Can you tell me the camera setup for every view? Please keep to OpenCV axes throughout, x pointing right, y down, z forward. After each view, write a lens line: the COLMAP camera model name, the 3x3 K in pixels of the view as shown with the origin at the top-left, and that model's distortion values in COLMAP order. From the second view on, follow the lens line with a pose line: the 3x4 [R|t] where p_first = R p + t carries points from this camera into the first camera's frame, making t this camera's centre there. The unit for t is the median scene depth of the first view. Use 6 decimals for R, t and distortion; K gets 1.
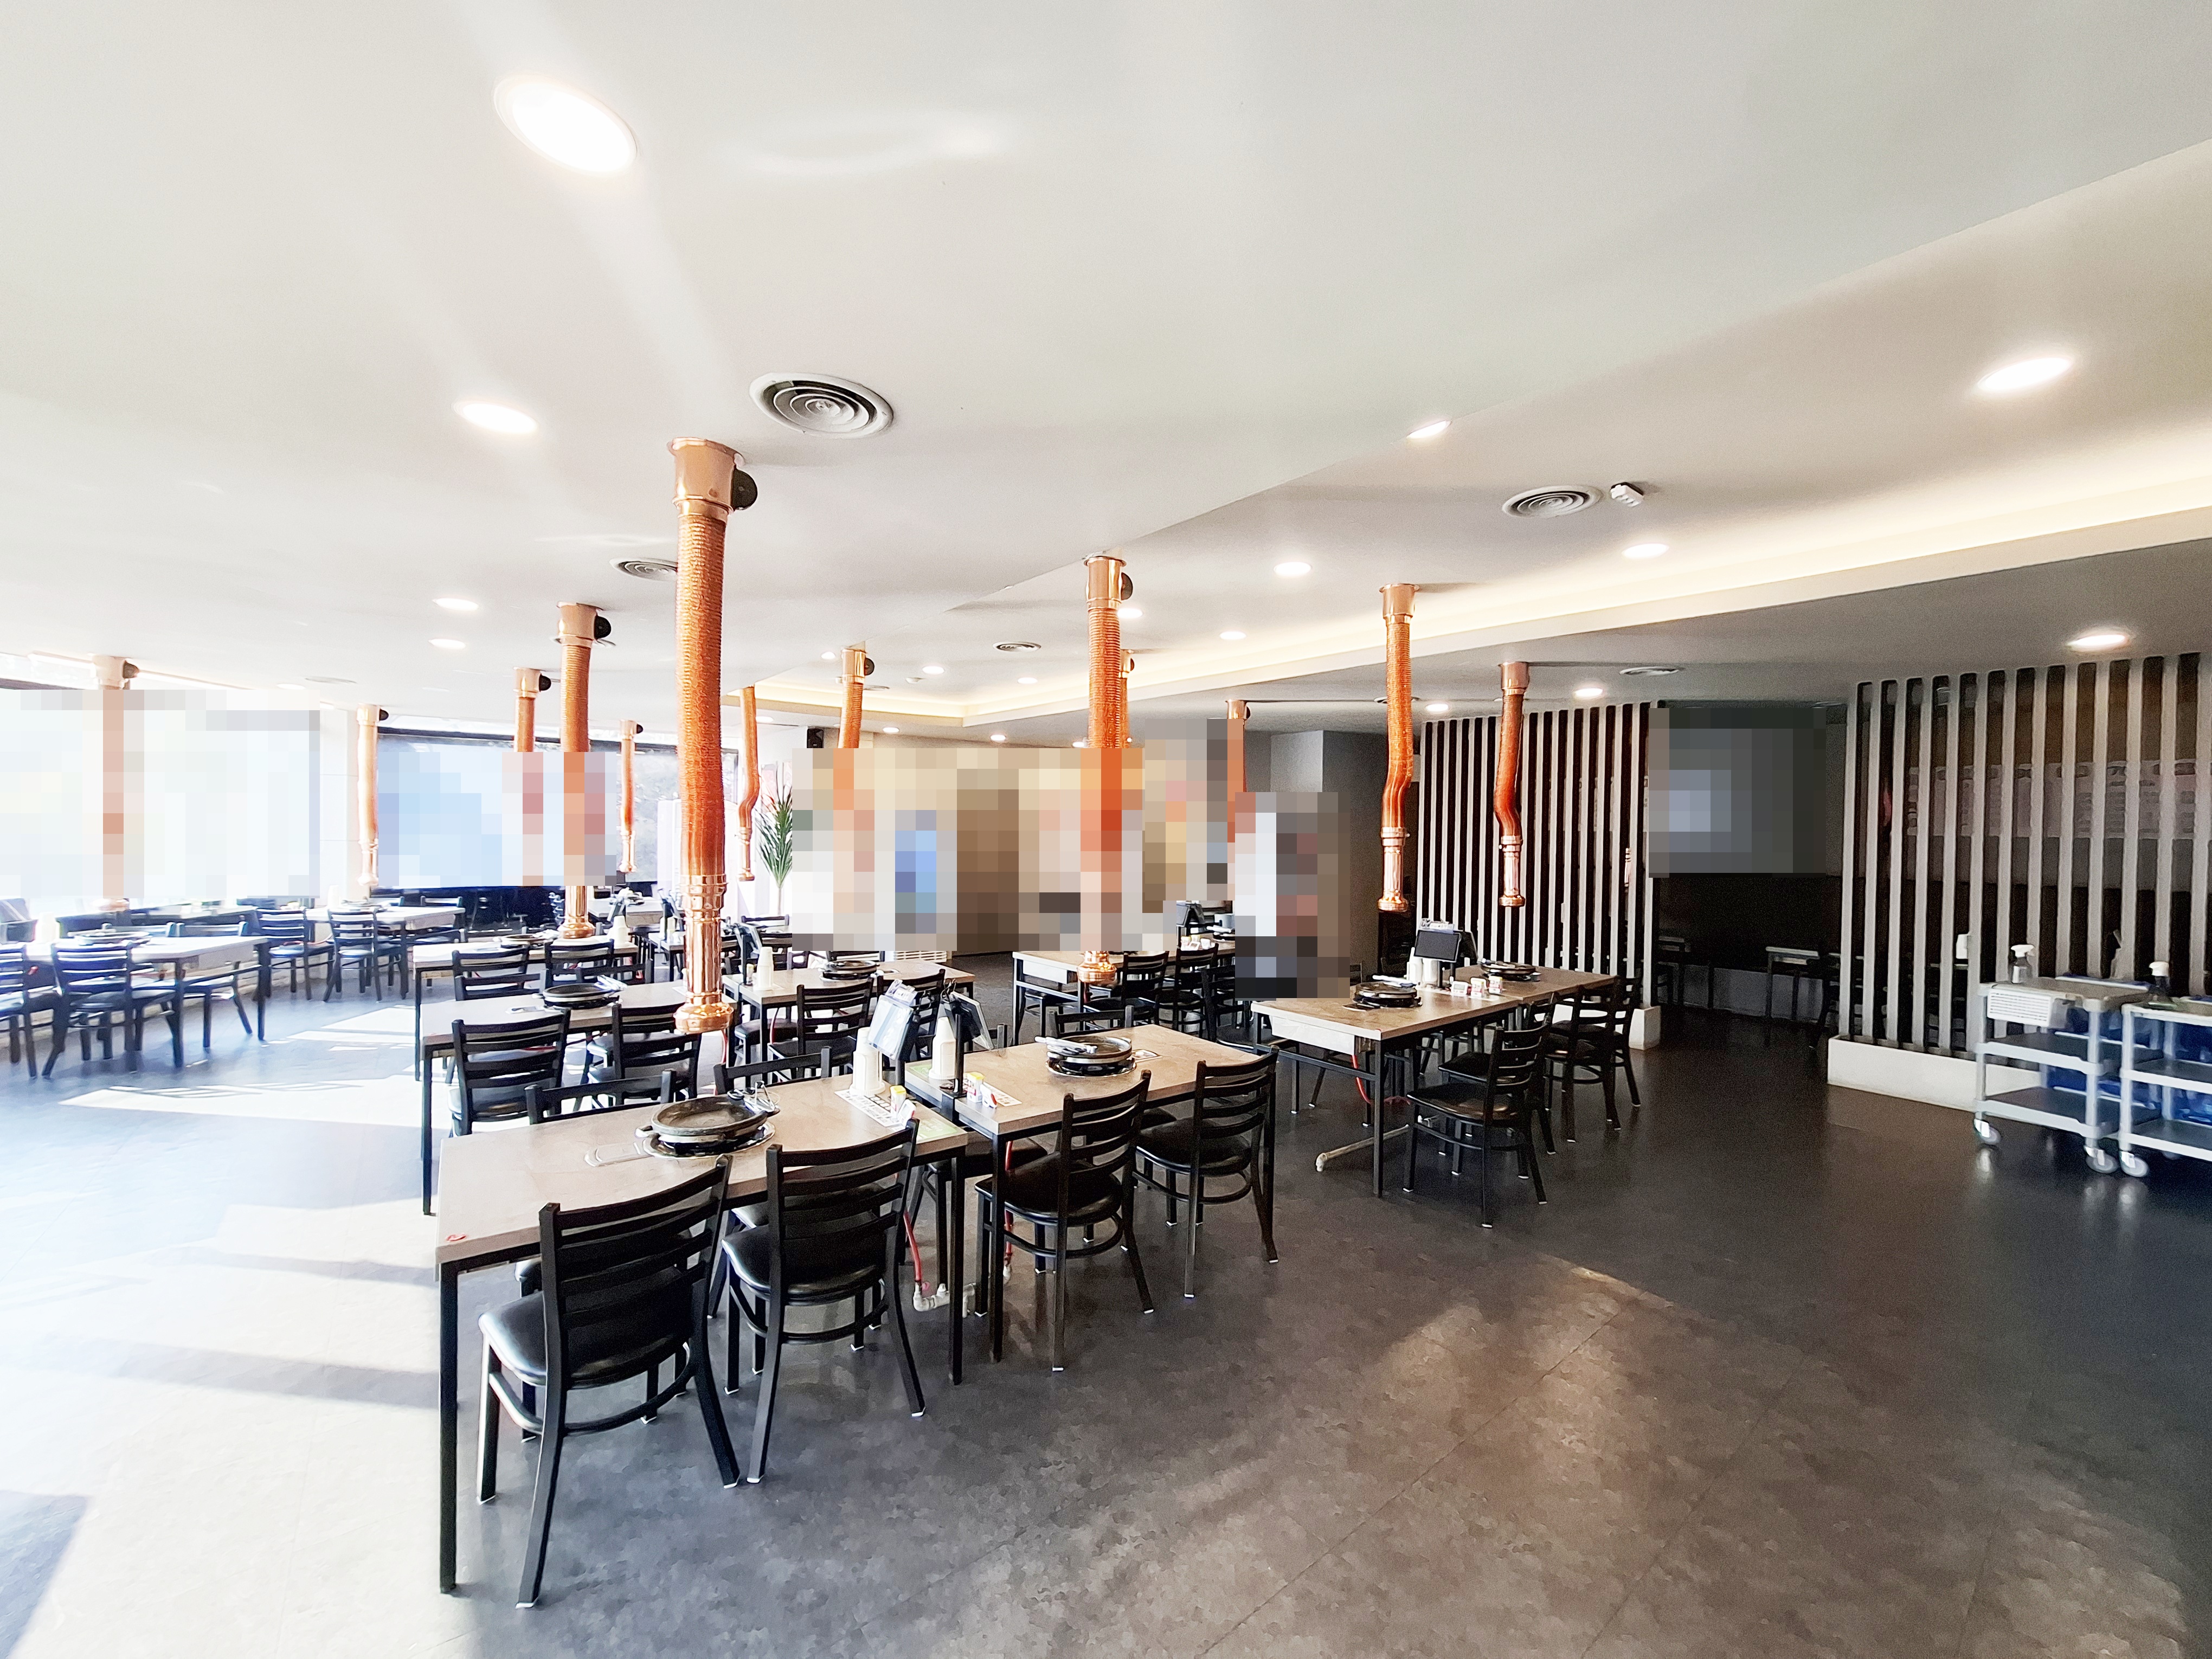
lens RADIAL K [[862.8, 0, 1099.0], [0, 862.8, 831.6], [0, 0, 1]] dist [-0.007766, 0.000755]
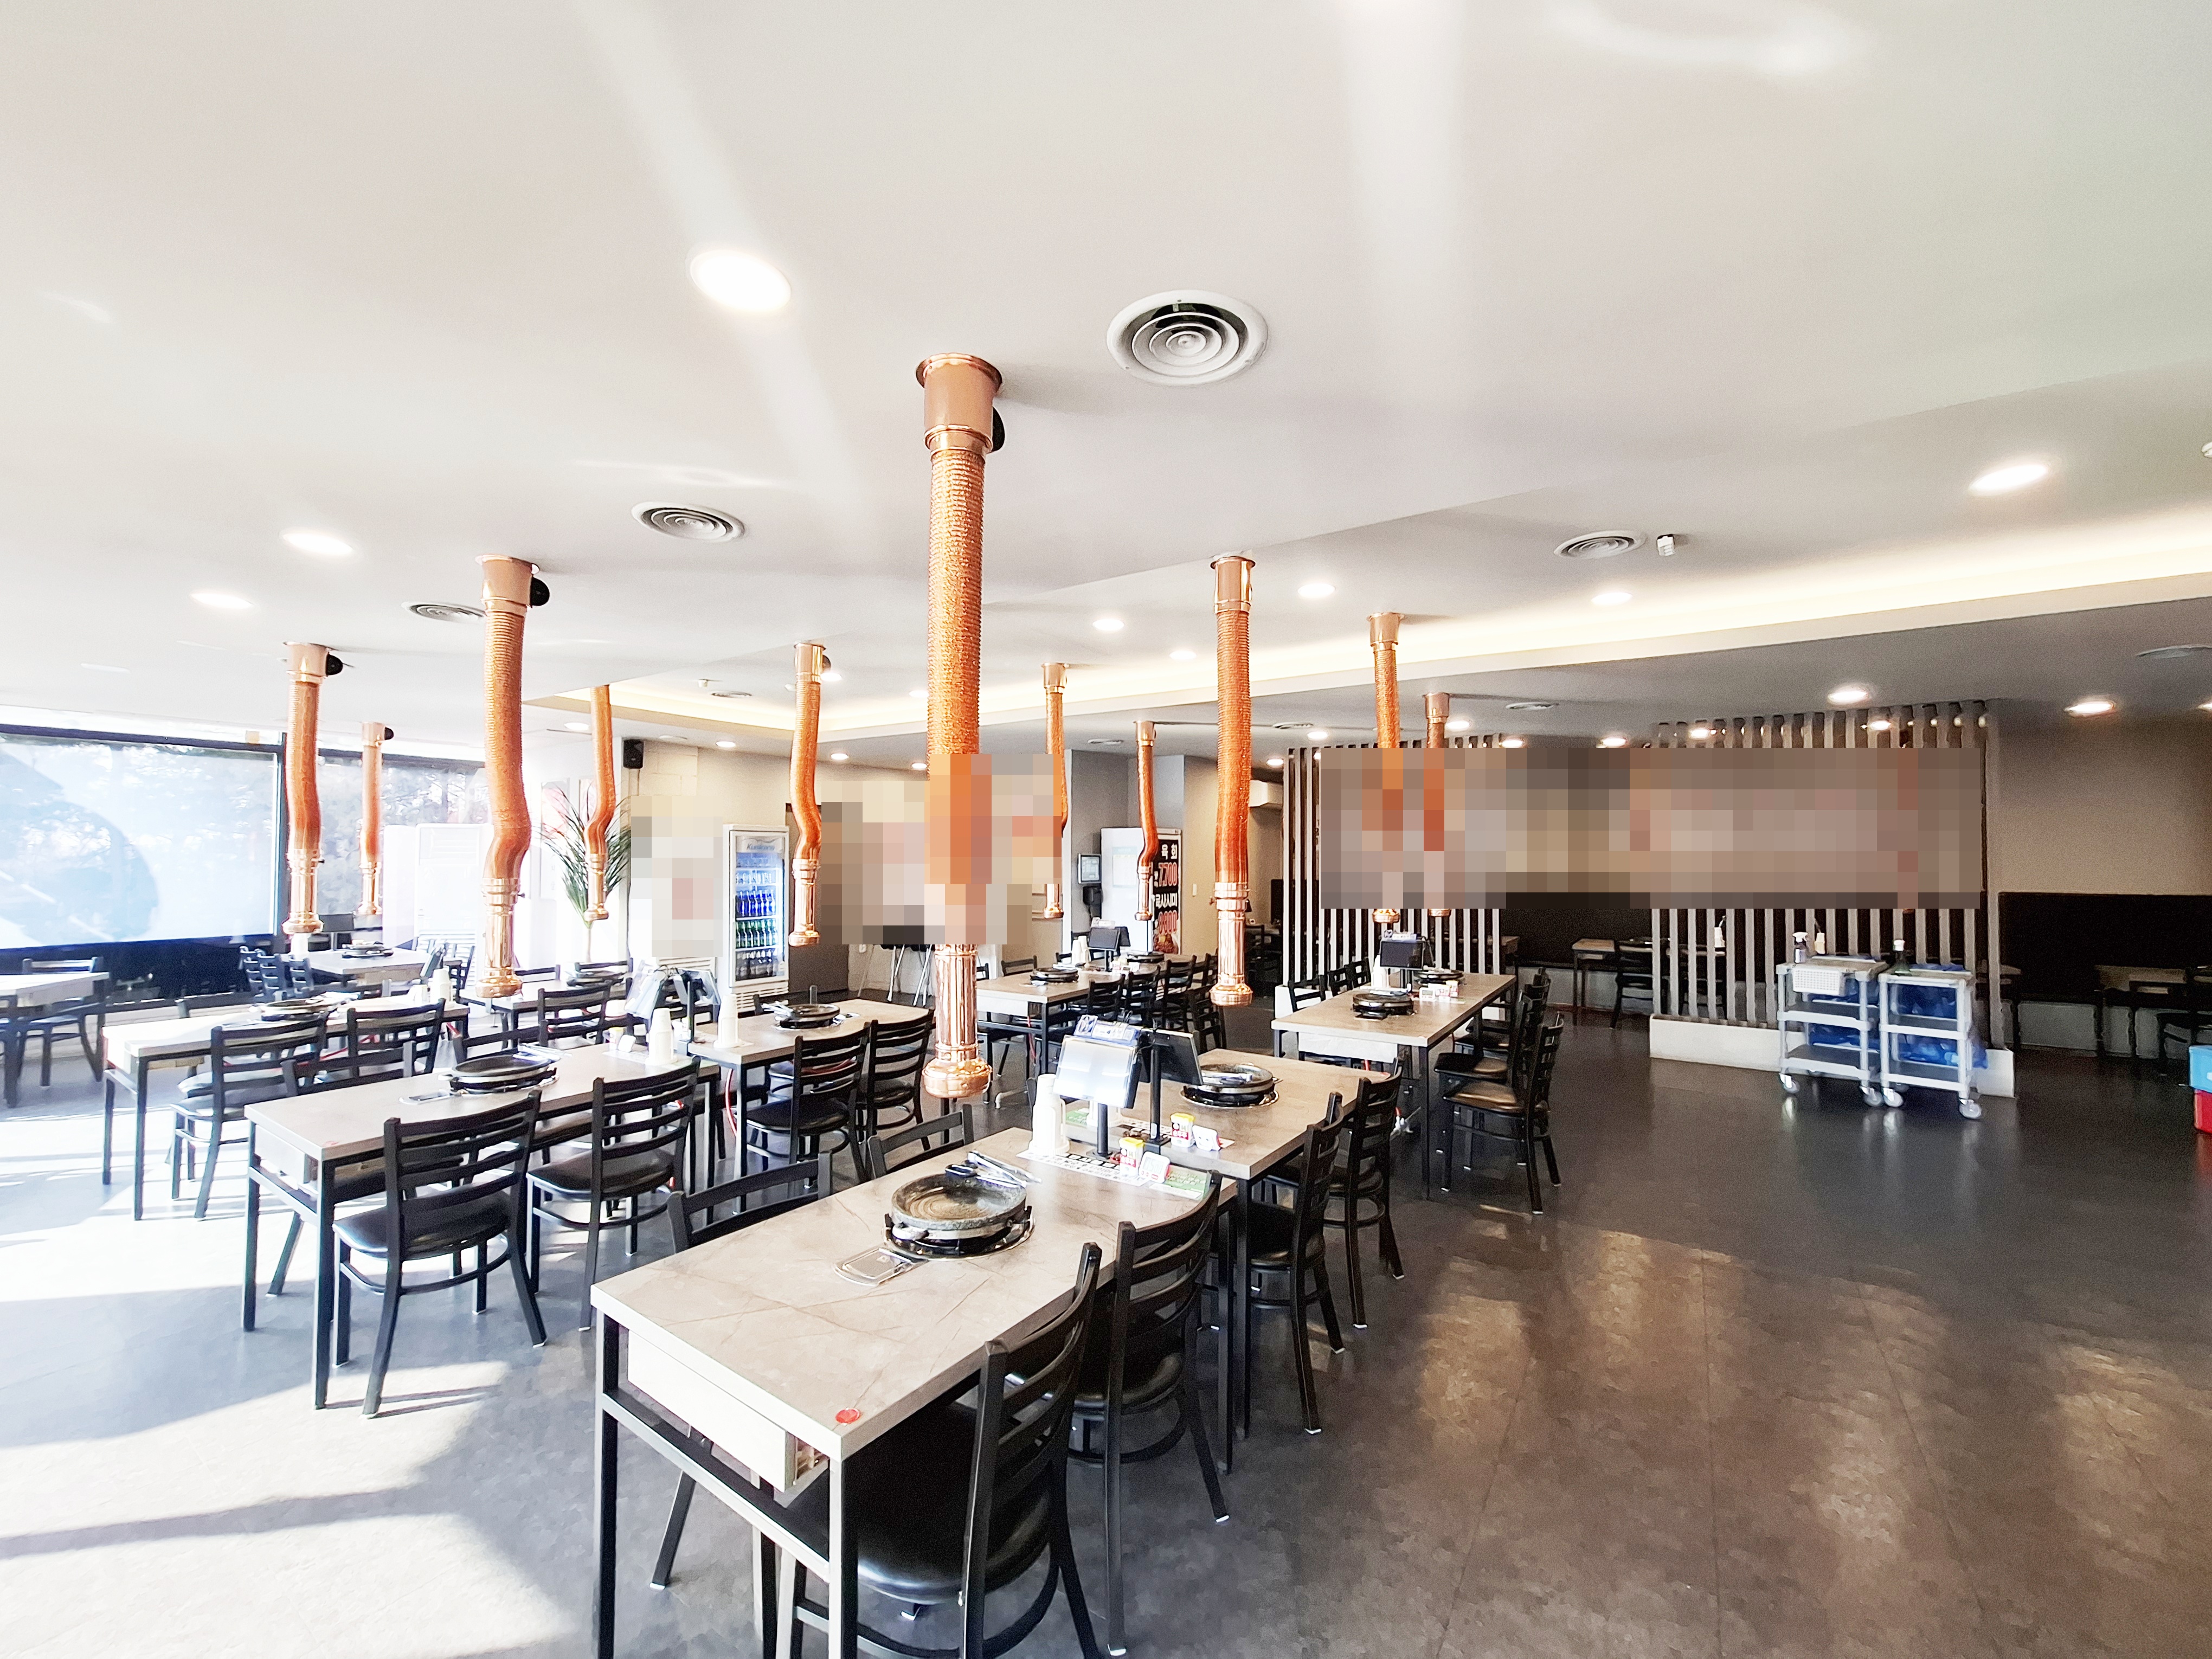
lens RADIAL K [[862.8, 0, 1106.9], [0, 862.8, 830.3], [0, 0, 1]] dist [-0.007766, 0.000755]
pose [[0.952543, -0.003675, 0.304383, -0.299172], [0.014548, 0.999334, -0.033462, 0.010333], [-0.304057, 0.036302, 0.951962, 0.103182]]
